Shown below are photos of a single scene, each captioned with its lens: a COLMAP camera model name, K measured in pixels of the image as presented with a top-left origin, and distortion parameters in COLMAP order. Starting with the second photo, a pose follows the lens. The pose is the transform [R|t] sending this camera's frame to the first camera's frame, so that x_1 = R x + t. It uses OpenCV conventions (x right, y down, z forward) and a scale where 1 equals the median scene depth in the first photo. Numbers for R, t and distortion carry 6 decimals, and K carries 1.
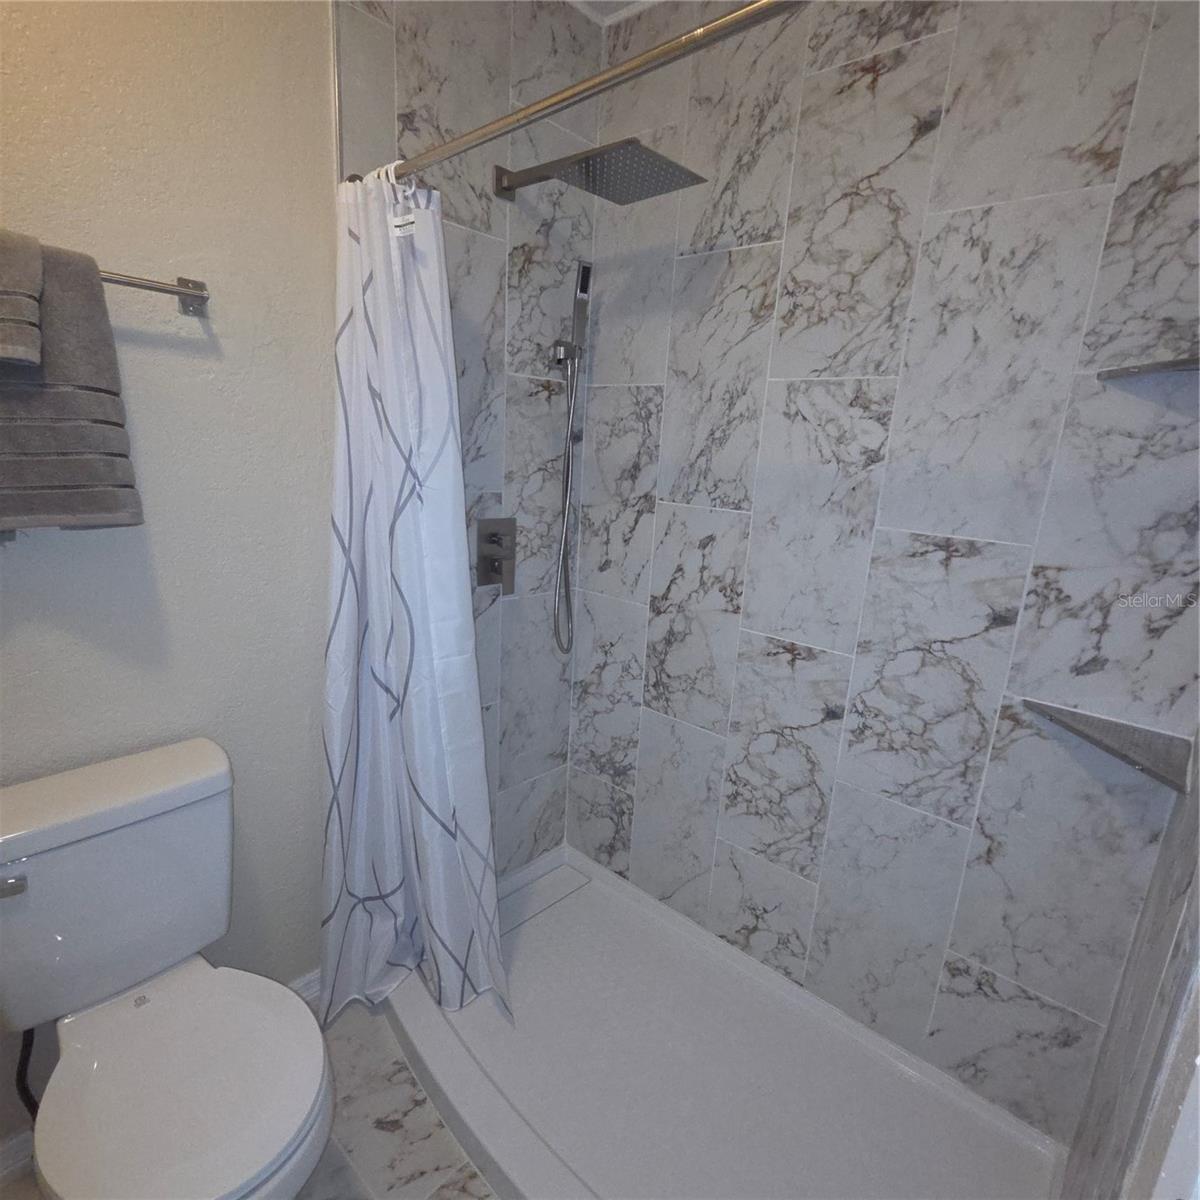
lens RADIAL K [[651.0, 0, 604.8], [0, 651.0, 617.2], [0, 0, 1]] dist [-0.002608, 0.000288]
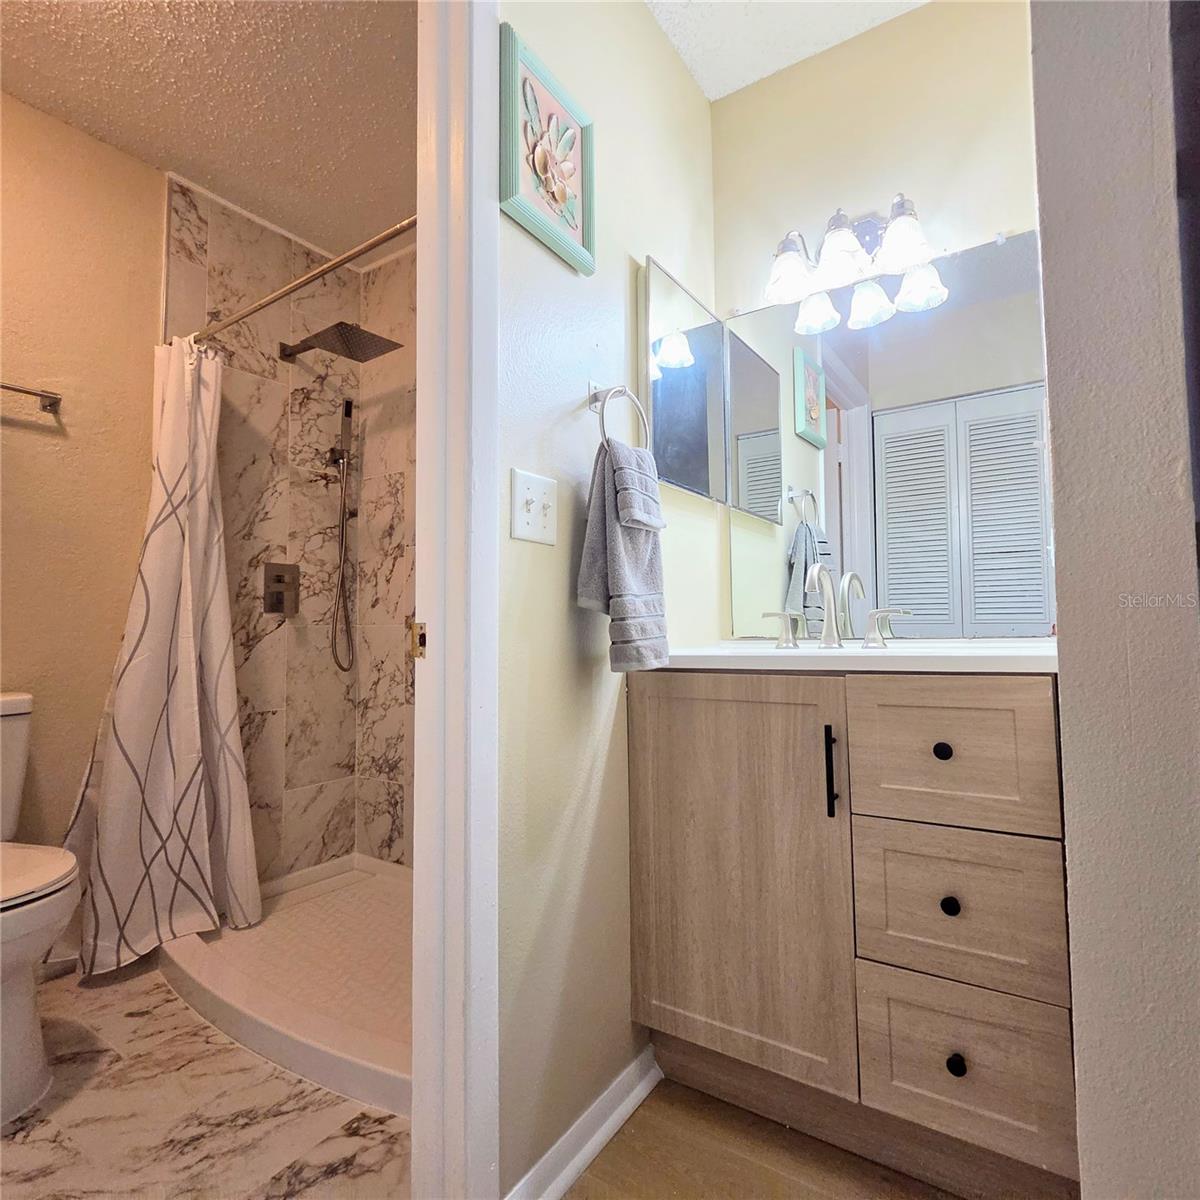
lens RADIAL K [[665.1, 0, 618.2], [0, 665.1, 591.0], [0, 0, 1]] dist [-0.001970, 0.002034]
pose [[0.985203, -0.062513, 0.159584, 0.338864], [0.107775, 0.949945, -0.293241, 0.433445], [-0.133265, 0.306101, 0.942626, -0.440095]]
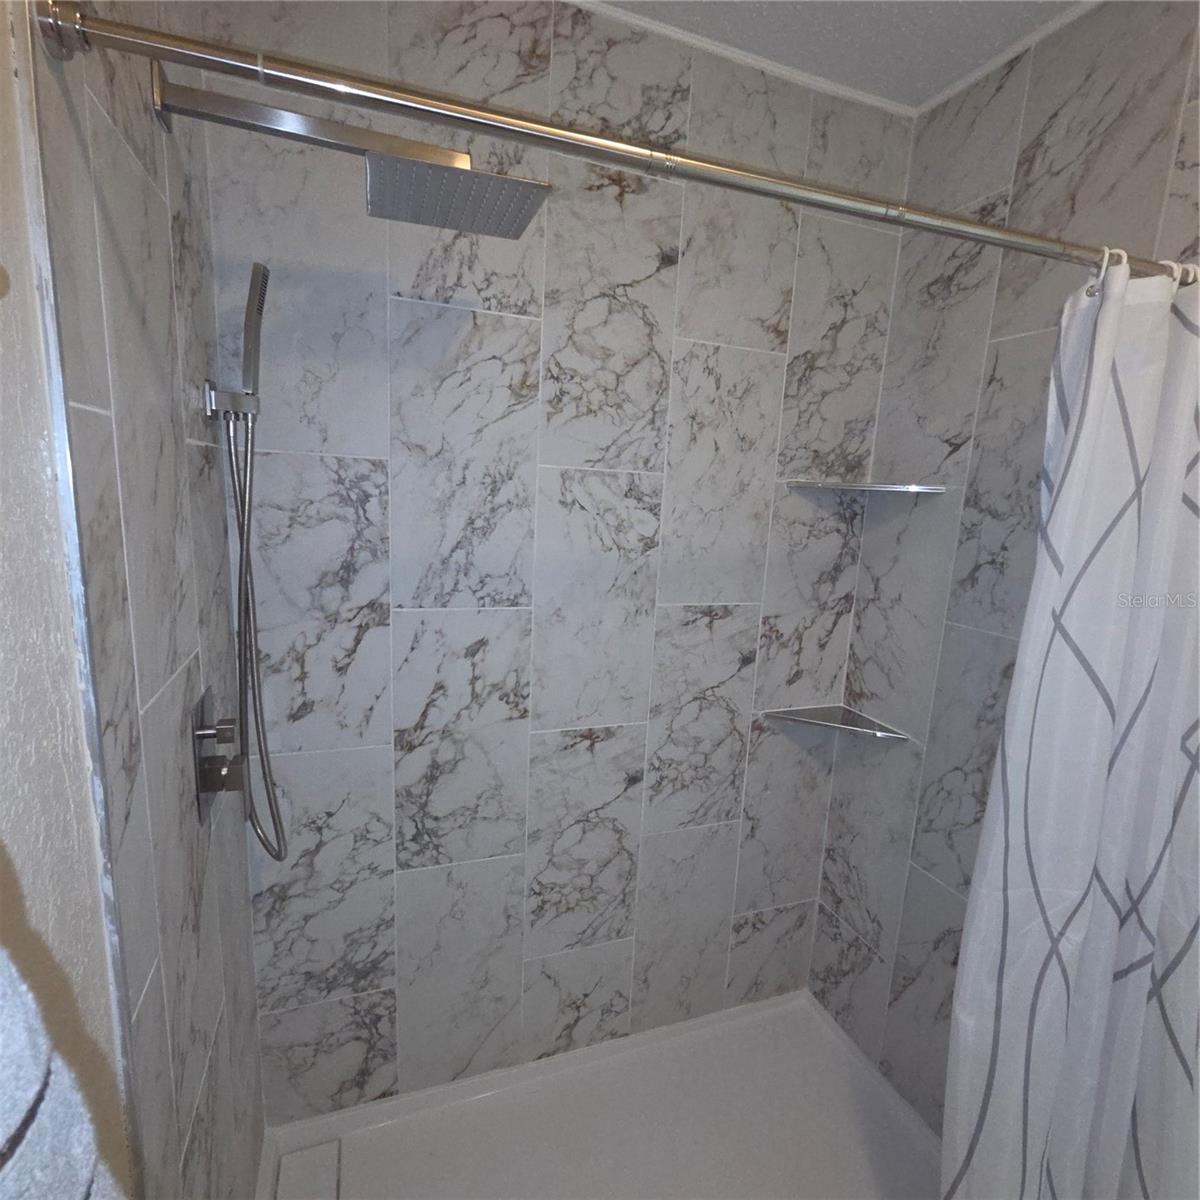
lens RADIAL K [[651.0, 0, 604.8], [0, 651.0, 617.2], [0, 0, 1]] dist [-0.002608, 0.000288]
pose [[0.469474, -0.204221, 0.859004, -0.515677], [0.199742, 0.972227, 0.121974, -0.240886], [-0.860057, 0.114315, 0.497227, 0.469258]]
